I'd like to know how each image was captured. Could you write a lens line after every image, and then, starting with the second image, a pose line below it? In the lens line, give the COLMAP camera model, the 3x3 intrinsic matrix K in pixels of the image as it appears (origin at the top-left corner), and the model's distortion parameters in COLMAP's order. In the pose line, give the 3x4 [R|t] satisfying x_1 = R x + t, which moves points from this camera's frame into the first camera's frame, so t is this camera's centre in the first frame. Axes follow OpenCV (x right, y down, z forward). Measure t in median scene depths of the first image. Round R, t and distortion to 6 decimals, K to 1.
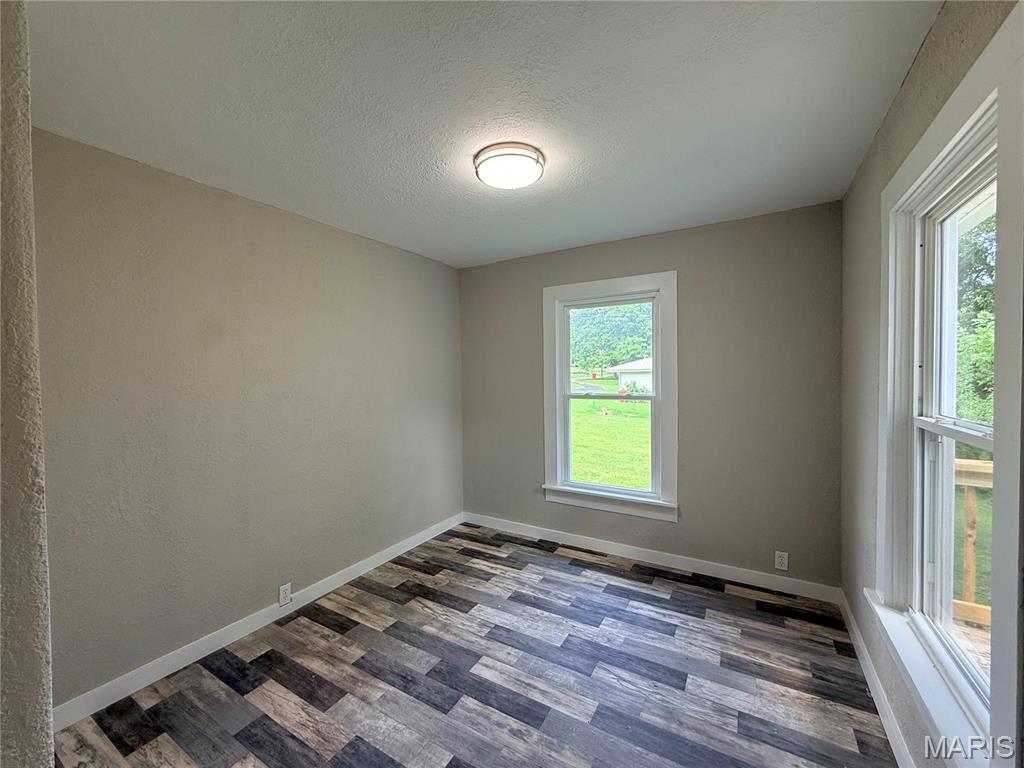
lens RADIAL K [[412.3, 0, 512.0], [0, 412.3, 384.0], [0, 0, 1]] dist [0.001902, 0.000261]
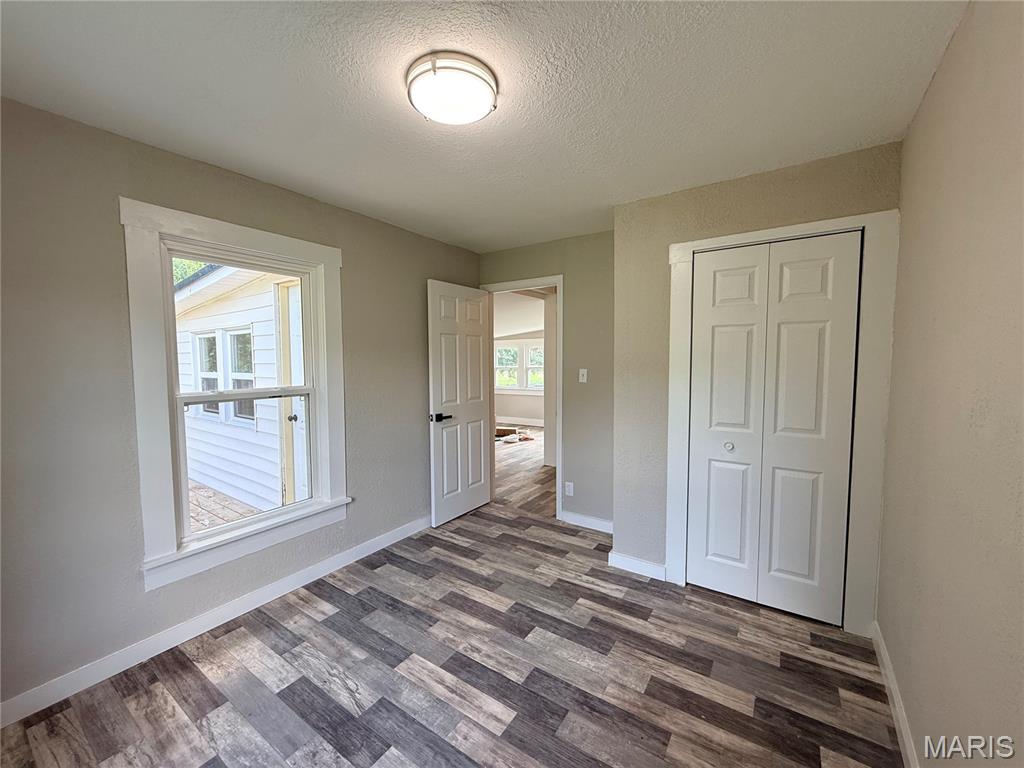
lens RADIAL K [[407.8, 0, 508.3], [0, 407.8, 384.1], [0, 0, 1]] dist [-0.000199, 0.000642]
pose [[-0.997210, 0.015242, 0.073069, -0.164915], [0.021572, 0.996006, 0.086642, -0.043654], [-0.071456, 0.087977, -0.993556, 1.870687]]
